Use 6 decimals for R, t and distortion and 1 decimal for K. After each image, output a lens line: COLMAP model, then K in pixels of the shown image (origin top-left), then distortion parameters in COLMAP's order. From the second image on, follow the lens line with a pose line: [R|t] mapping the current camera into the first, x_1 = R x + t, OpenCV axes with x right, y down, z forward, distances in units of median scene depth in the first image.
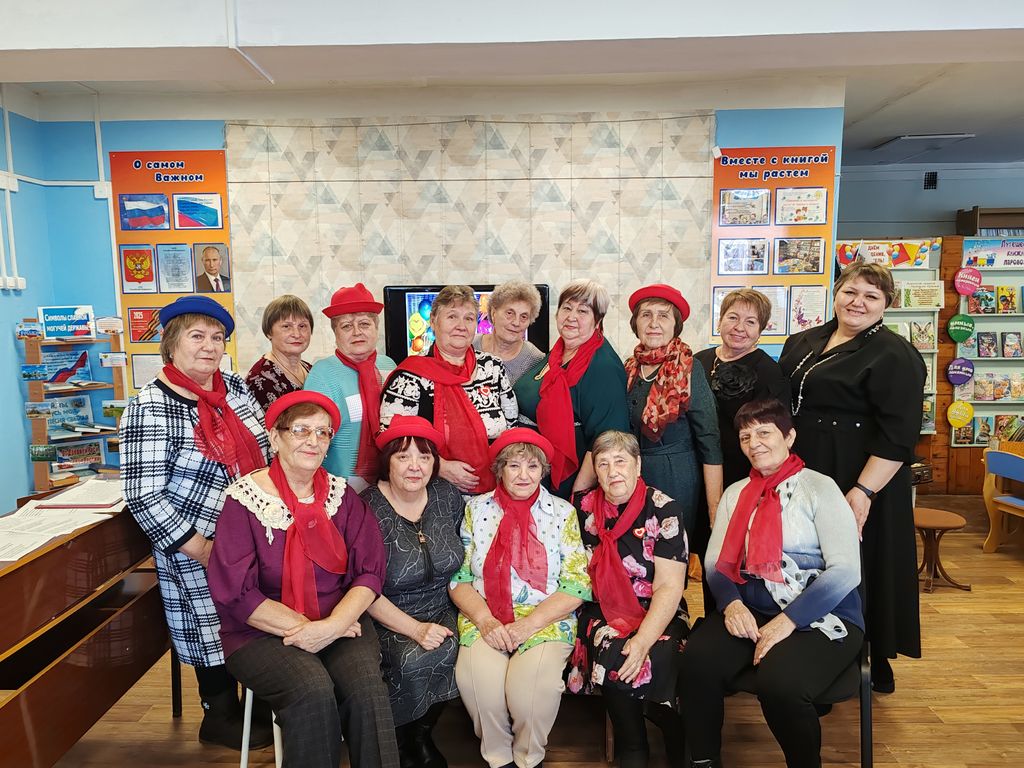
lens RADIAL K [[779.1, 0, 511.8], [0, 779.1, 389.1], [0, 0, 1]] dist [0.036145, -0.030249]
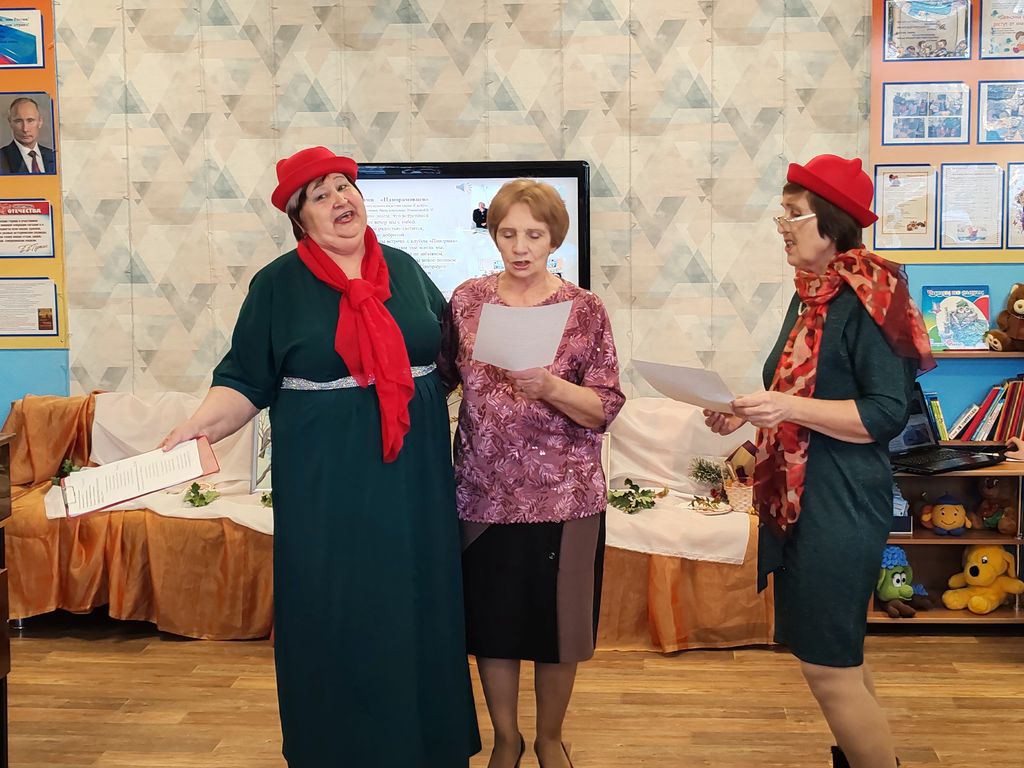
lens RADIAL K [[1706.7, 0, 516.7], [0, 1706.7, 382.9], [0, 0, 1]] dist [0.056092, 0.000000]
pose [[0.998698, 0.006099, -0.050643, 0.057436], [-0.006461, 0.999955, -0.006995, 0.041852], [0.050598, 0.007314, 0.998692, -0.284934]]
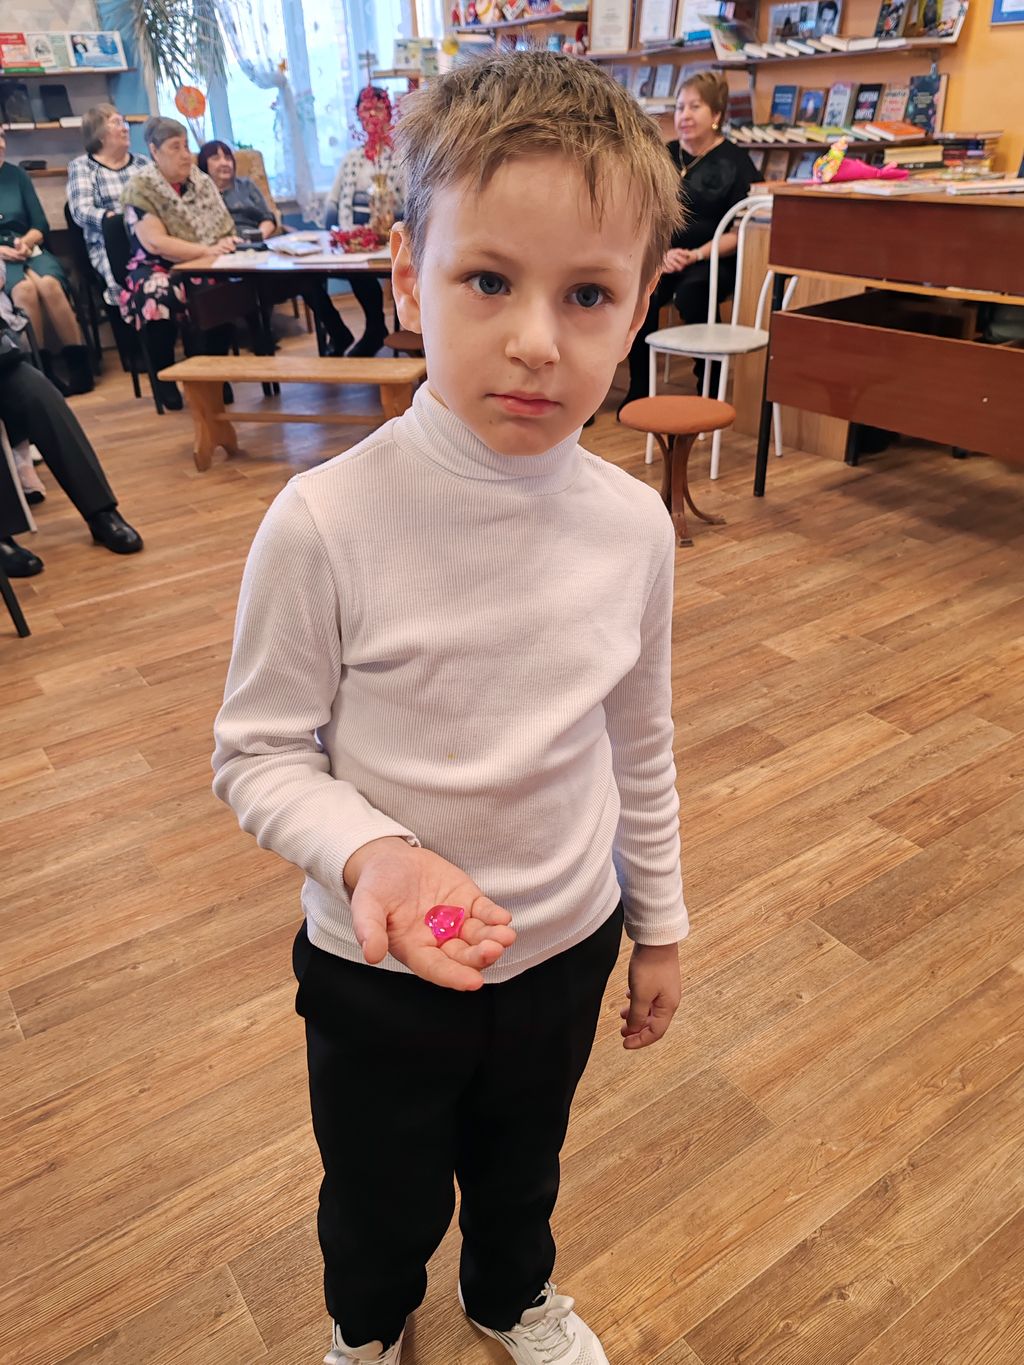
lens RADIAL K [[1090.6, 0, 483.3], [0, 1090.6, 650.5], [0, 0, 1]] dist [0.024332, -0.020020]
pose [[-0.821556, 0.293726, -0.488642, 0.276579], [-0.021657, 0.840378, 0.541568, -0.021237], [0.569717, 0.455511, -0.684056, 0.815957]]
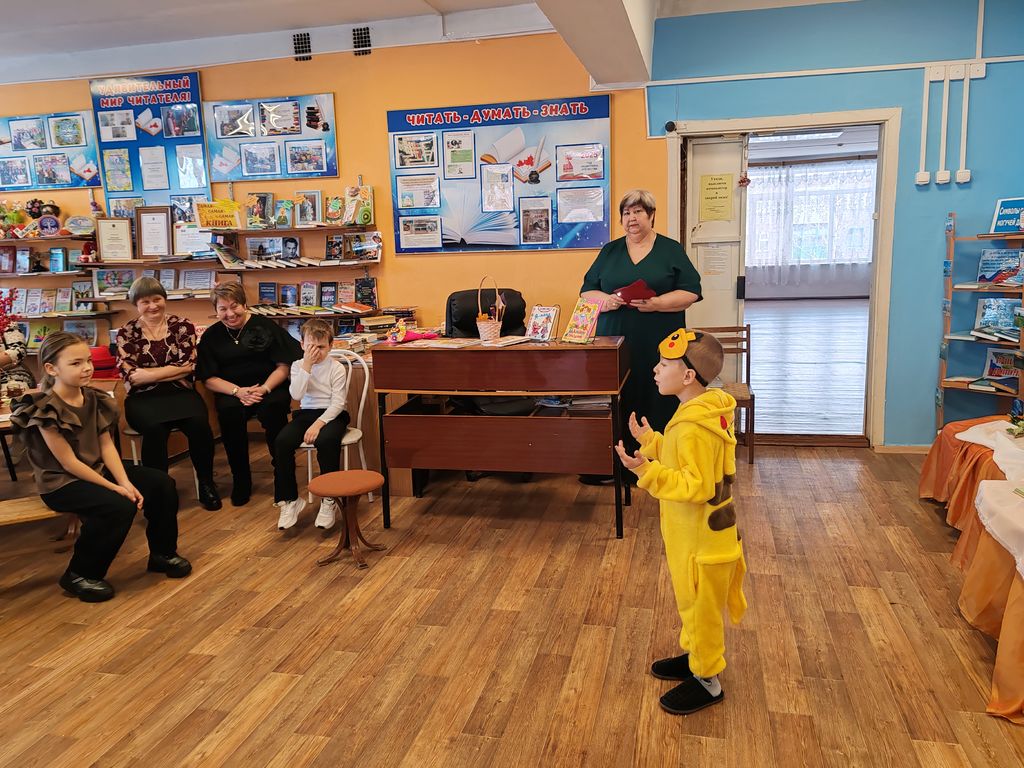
lens RADIAL K [[779.1, 0, 510.8], [0, 779.1, 386.6], [0, 0, 1]] dist [0.036145, -0.030249]
pose [[-0.215577, 0.195487, -0.956719, 0.459929], [-0.077064, 0.973294, 0.216239, -0.045148], [0.973441, 0.120345, -0.194755, 0.638967]]
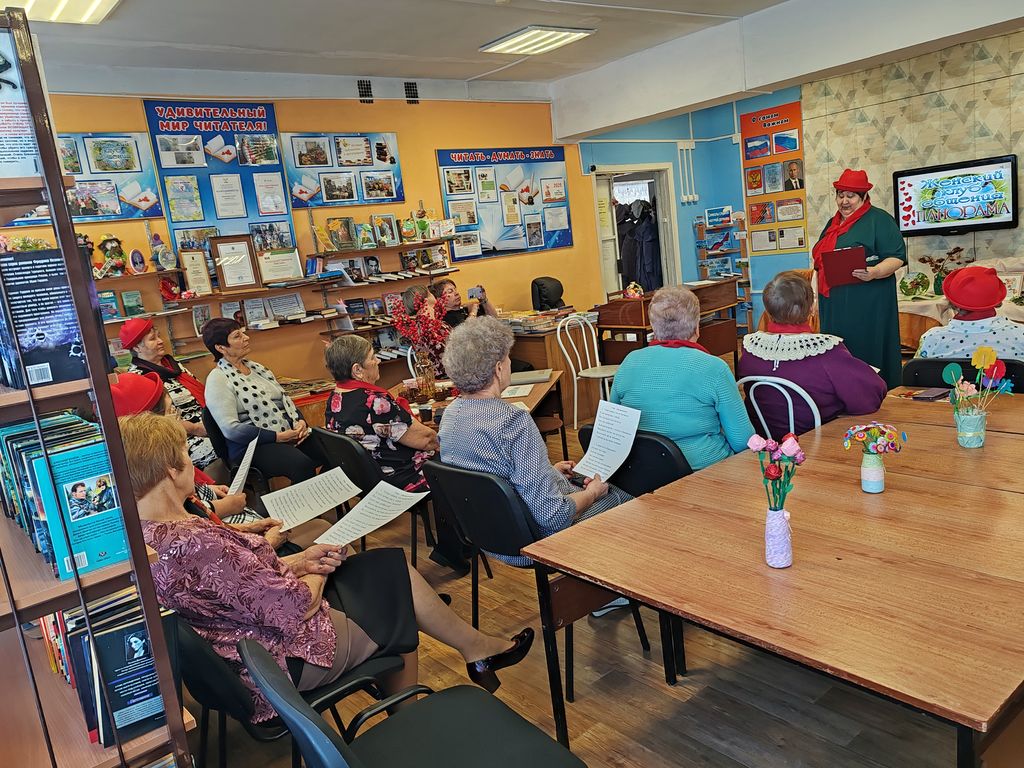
lens RADIAL K [[779.1, 0, 508.9], [0, 779.1, 386.7], [0, 0, 1]] dist [0.036145, -0.030249]
pose [[0.653402, 0.070793, -0.753694, 0.519551], [0.027561, 0.992733, 0.117139, 0.082266], [0.756509, -0.097311, 0.646702, -0.590418]]
